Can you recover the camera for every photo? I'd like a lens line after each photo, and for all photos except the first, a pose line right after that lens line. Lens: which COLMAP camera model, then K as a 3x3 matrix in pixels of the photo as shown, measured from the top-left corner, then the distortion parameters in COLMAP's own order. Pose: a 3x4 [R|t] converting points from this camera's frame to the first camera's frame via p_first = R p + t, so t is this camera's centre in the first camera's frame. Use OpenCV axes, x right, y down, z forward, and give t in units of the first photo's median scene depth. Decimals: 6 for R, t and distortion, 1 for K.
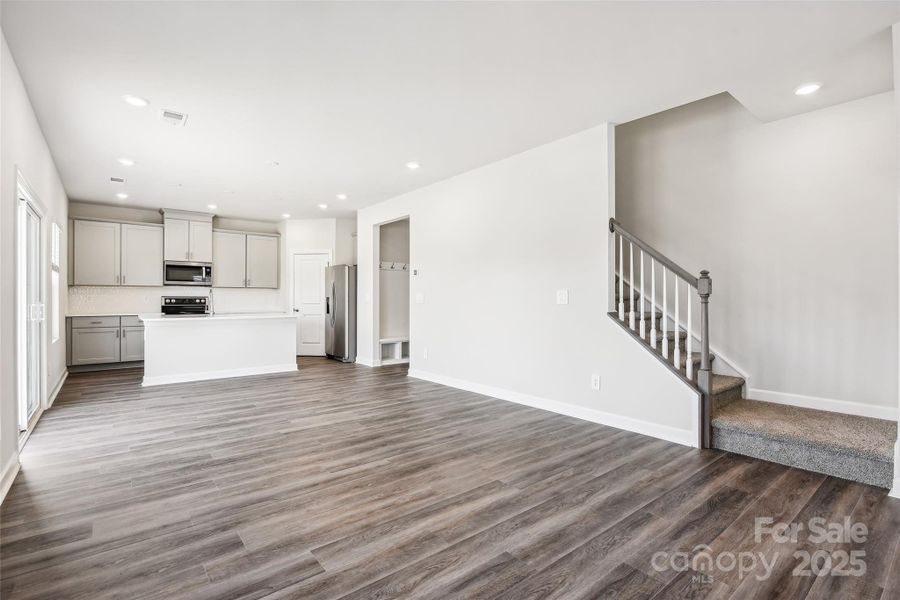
lens RADIAL K [[408.1, 0, 447.5], [0, 408.1, 301.4], [0, 0, 1]] dist [-0.001689, -0.000286]
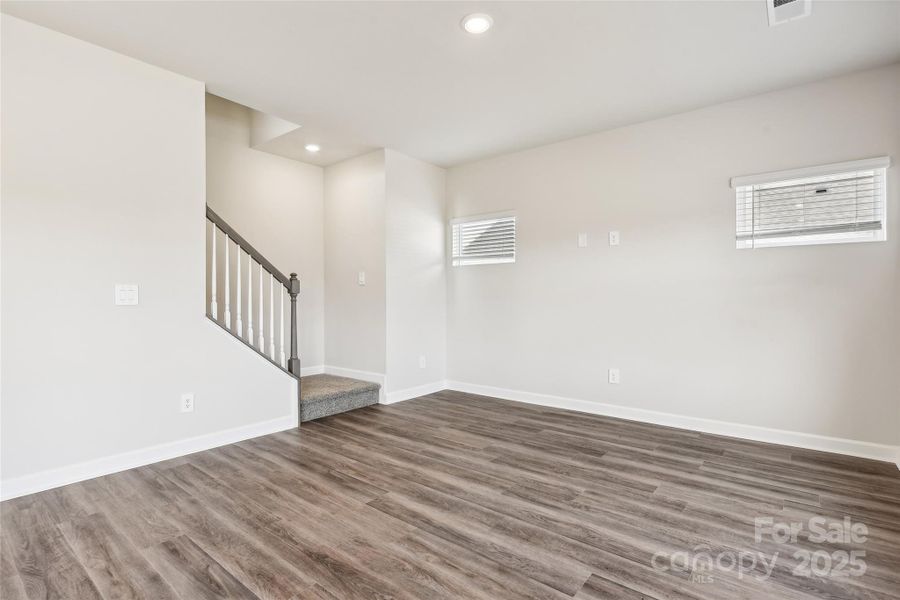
lens RADIAL K [[422.6, 0, 450.0], [0, 422.6, 300.0], [0, 0, 1]] dist [-0.002802, -0.000354]
pose [[-0.172596, -0.002827, 0.984989, -0.769730], [0.005266, 0.999979, 0.003793, -0.002724], [-0.984979, 0.005842, -0.172577, 0.936532]]
